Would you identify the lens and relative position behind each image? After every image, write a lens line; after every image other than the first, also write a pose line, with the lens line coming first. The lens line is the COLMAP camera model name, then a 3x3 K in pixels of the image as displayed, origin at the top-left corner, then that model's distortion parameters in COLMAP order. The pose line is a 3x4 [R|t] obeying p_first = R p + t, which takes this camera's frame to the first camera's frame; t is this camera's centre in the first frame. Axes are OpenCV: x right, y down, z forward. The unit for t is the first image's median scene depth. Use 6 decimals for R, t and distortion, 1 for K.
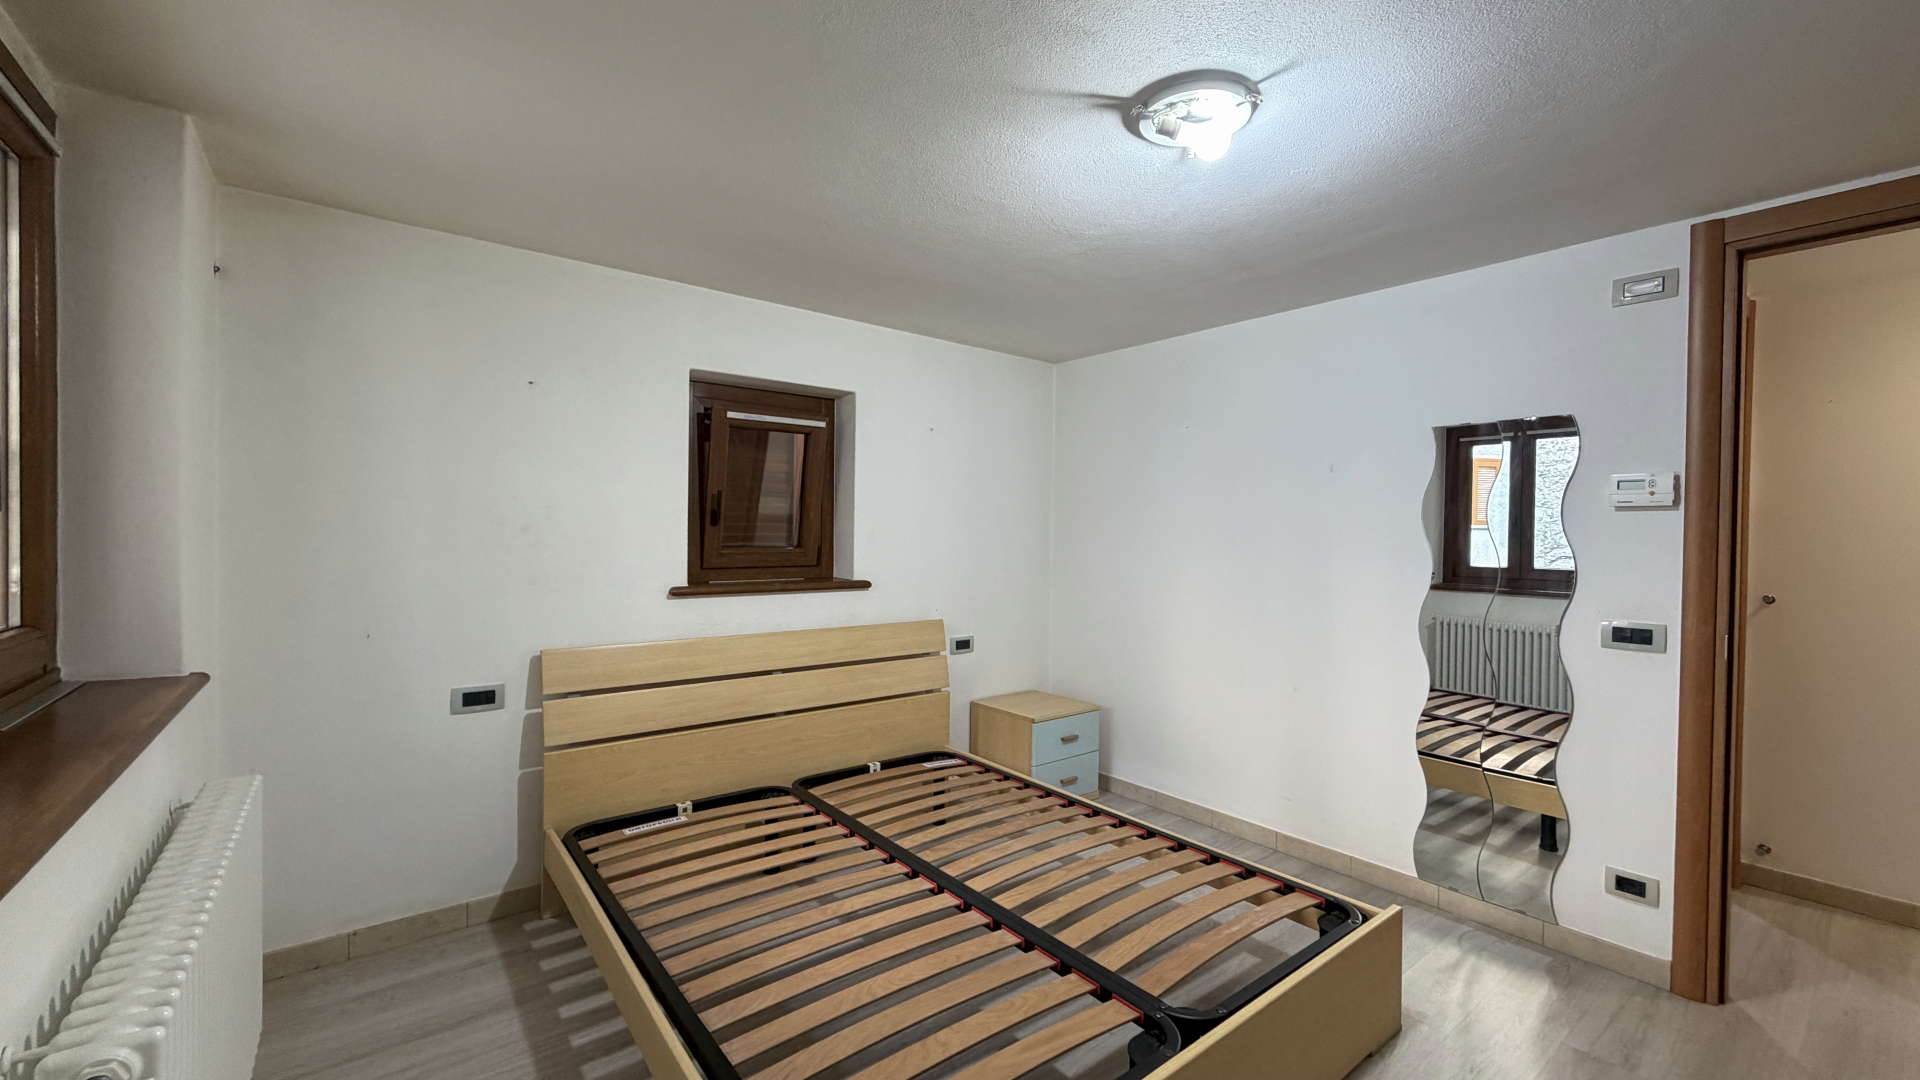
lens RADIAL K [[761.4, 0, 961.3], [0, 761.4, 544.1], [0, 0, 1]] dist [0.001941, 0.000239]
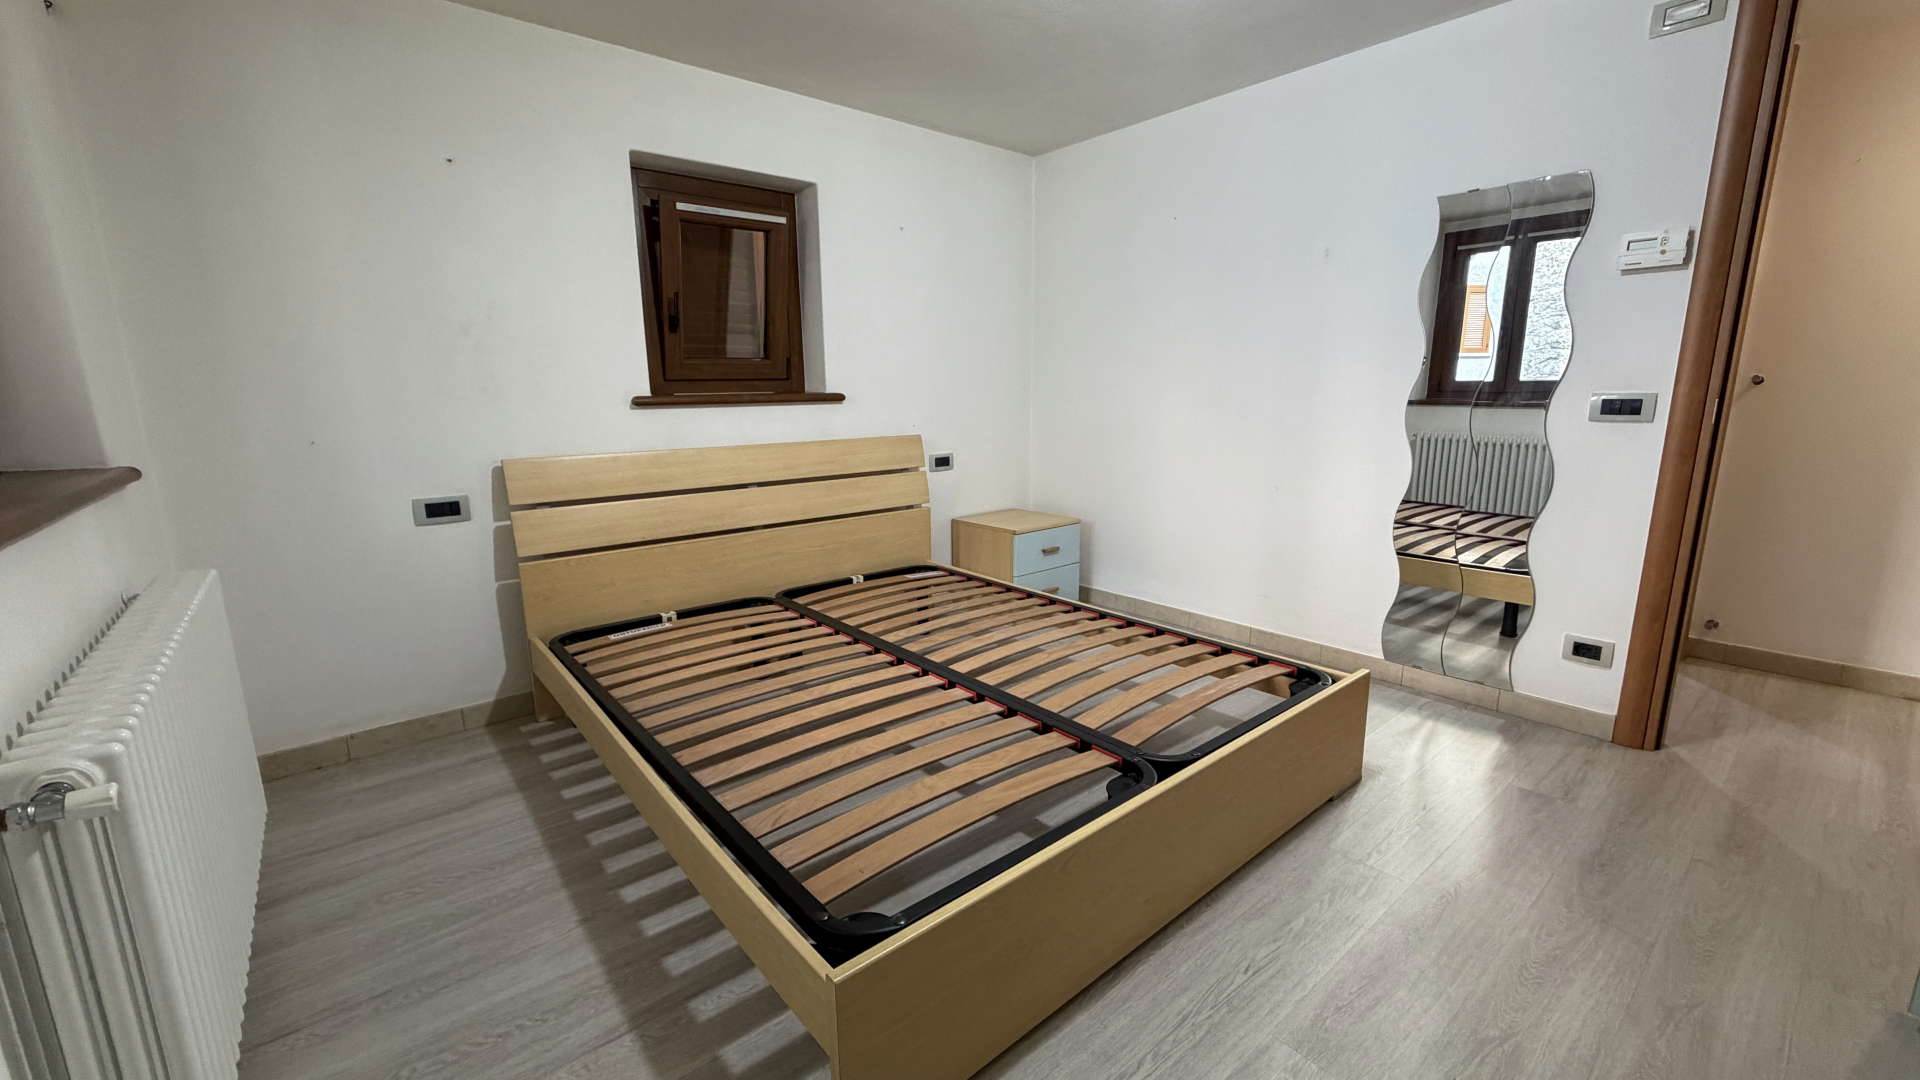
lens RADIAL K [[761.4, 0, 961.2], [0, 761.4, 541.7], [0, 0, 1]] dist [0.001941, 0.000239]
pose [[0.999363, -0.028336, 0.021678, 0.003661], [0.023883, 0.982723, 0.183537, 0.083266], [-0.026504, -0.182903, 0.982774, 0.023541]]
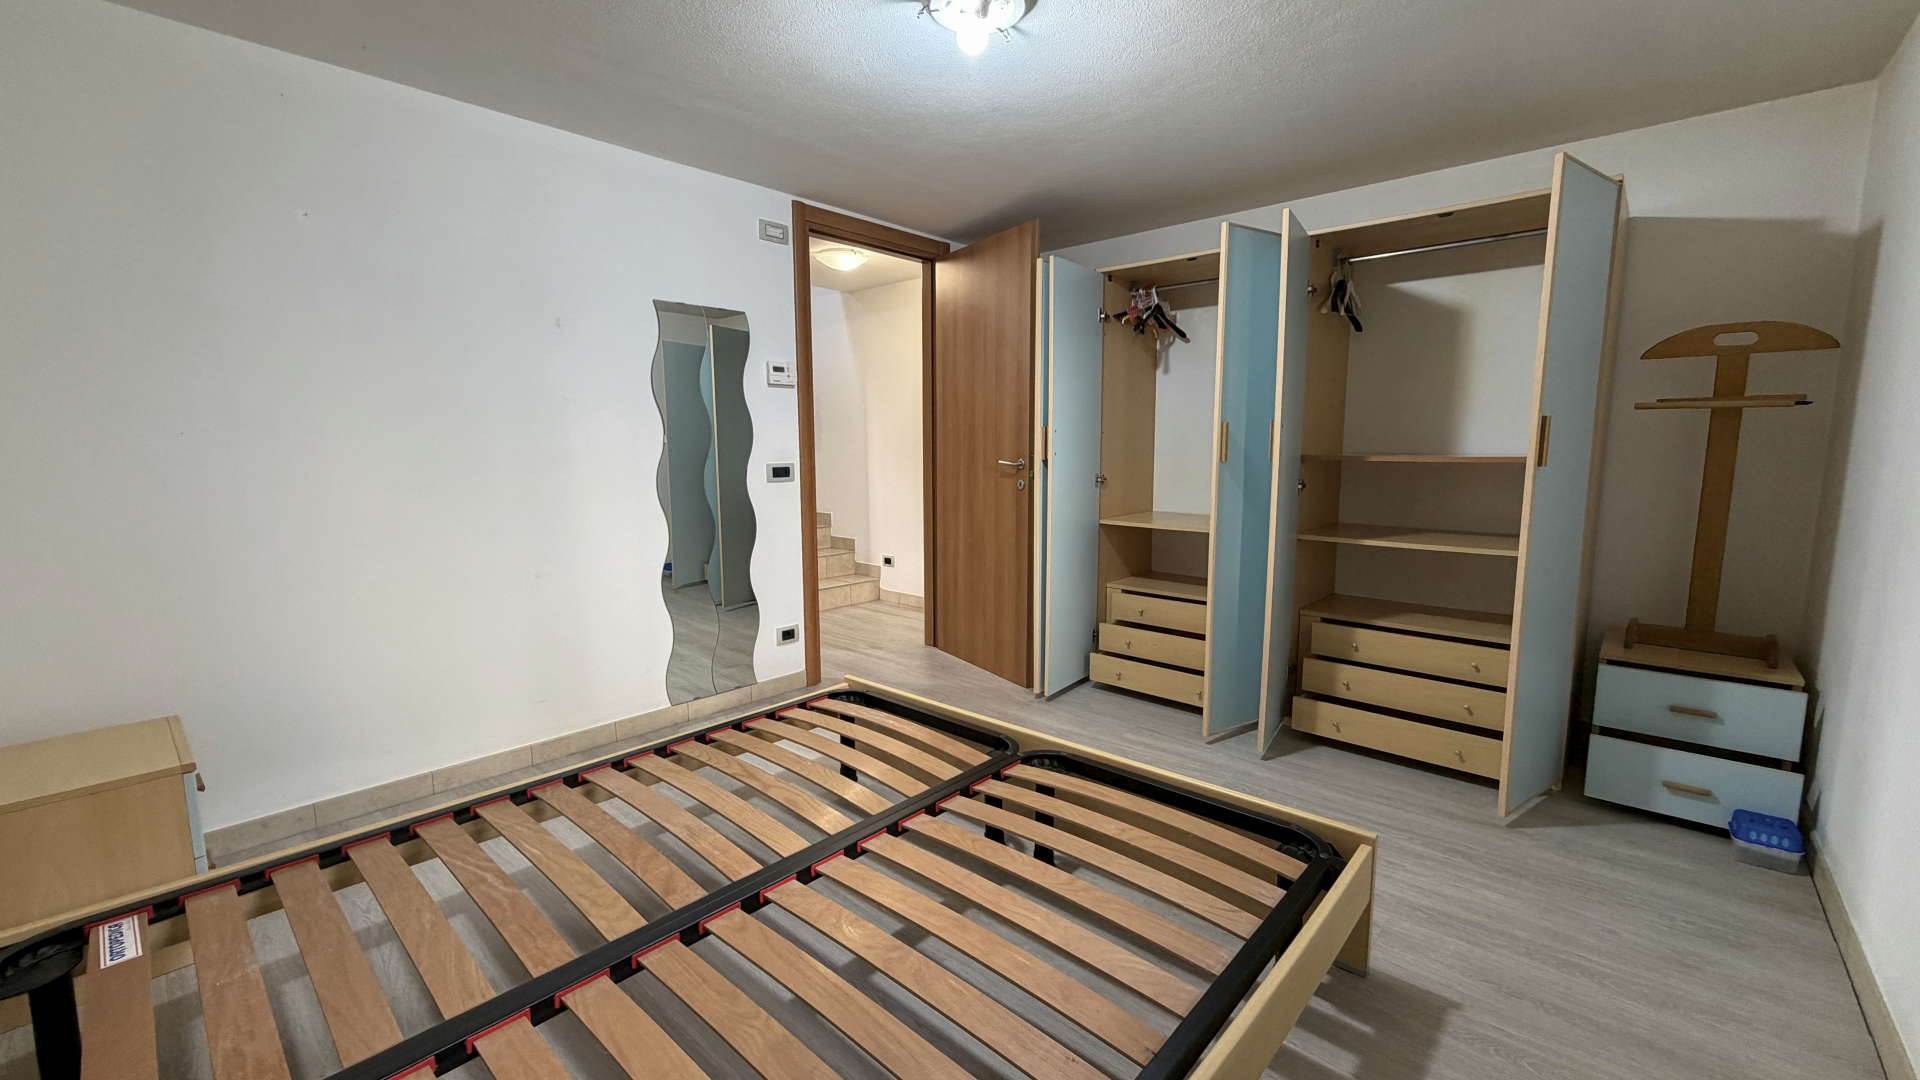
lens RADIAL K [[761.4, 0, 952.5], [0, 761.4, 537.5], [0, 0, 1]] dist [0.001941, 0.000239]
pose [[-0.175360, -0.127478, 0.976216, -0.610093], [0.015341, 0.991107, 0.132179, 0.051661], [-0.984385, 0.038155, -0.171845, 0.863400]]
